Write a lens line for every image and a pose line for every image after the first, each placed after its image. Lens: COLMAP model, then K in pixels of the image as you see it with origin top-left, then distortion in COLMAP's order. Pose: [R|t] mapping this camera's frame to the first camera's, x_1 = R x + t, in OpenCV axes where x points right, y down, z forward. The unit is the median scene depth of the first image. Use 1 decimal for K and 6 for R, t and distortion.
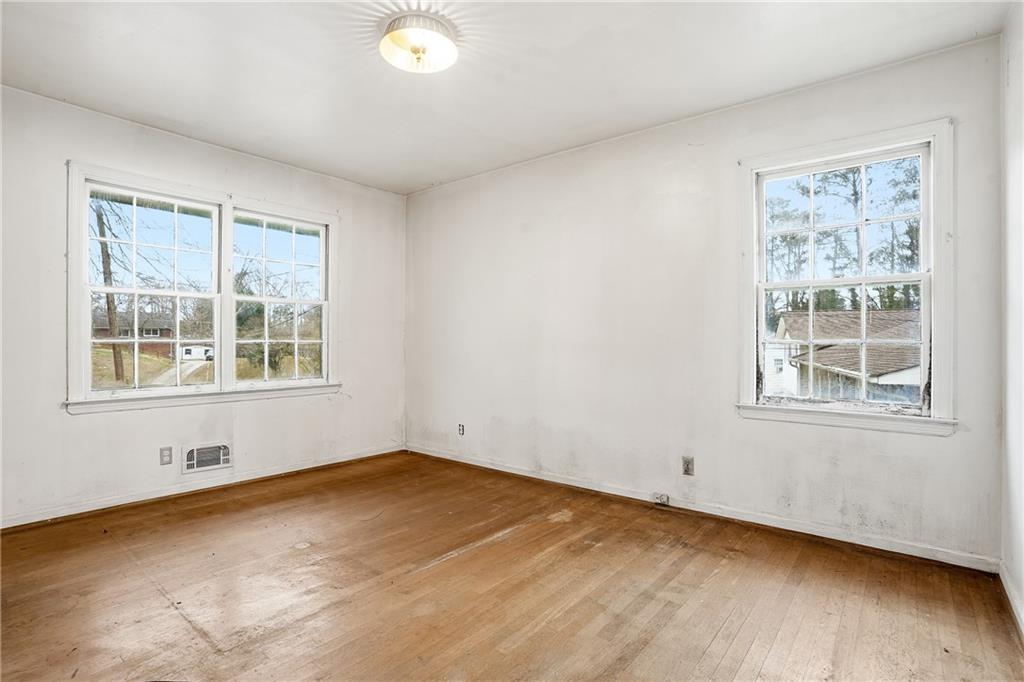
lens RADIAL K [[492.1, 0, 518.0], [0, 492.1, 350.8], [0, 0, 1]] dist [-0.060133, 0.000258]
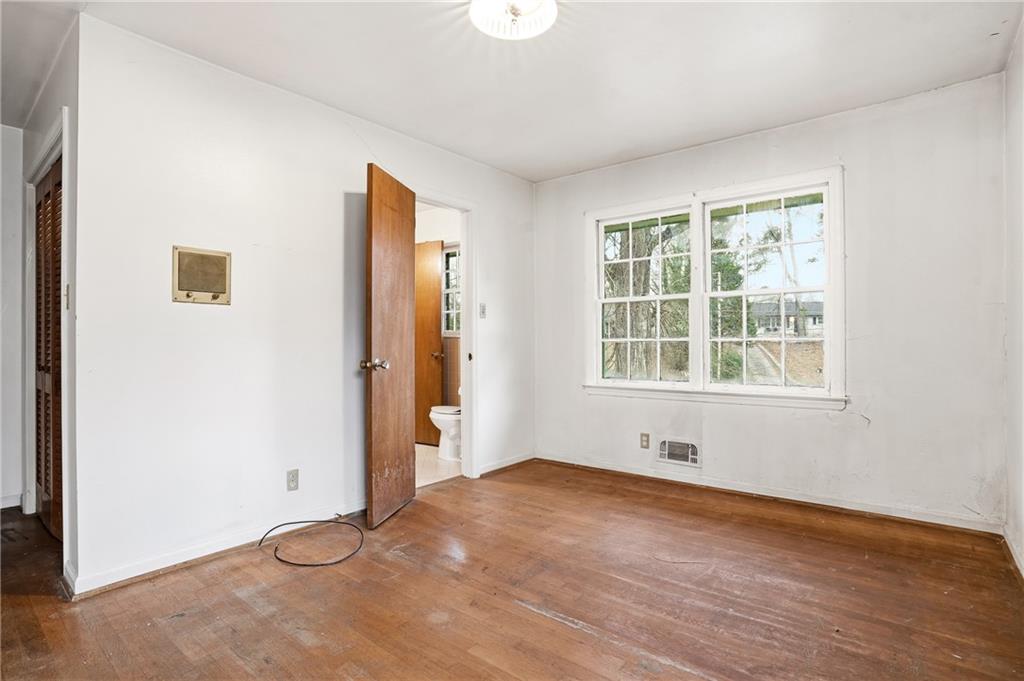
lens RADIAL K [[512.8, 0, 512.0], [0, 512.8, 340.5], [0, 0, 1]] dist [-0.023813, 0.001505]
pose [[-0.007107, -0.005273, -0.999961, 0.485644], [-0.006532, 0.999965, -0.005227, -0.012052], [0.999953, 0.006495, -0.007141, 0.666943]]
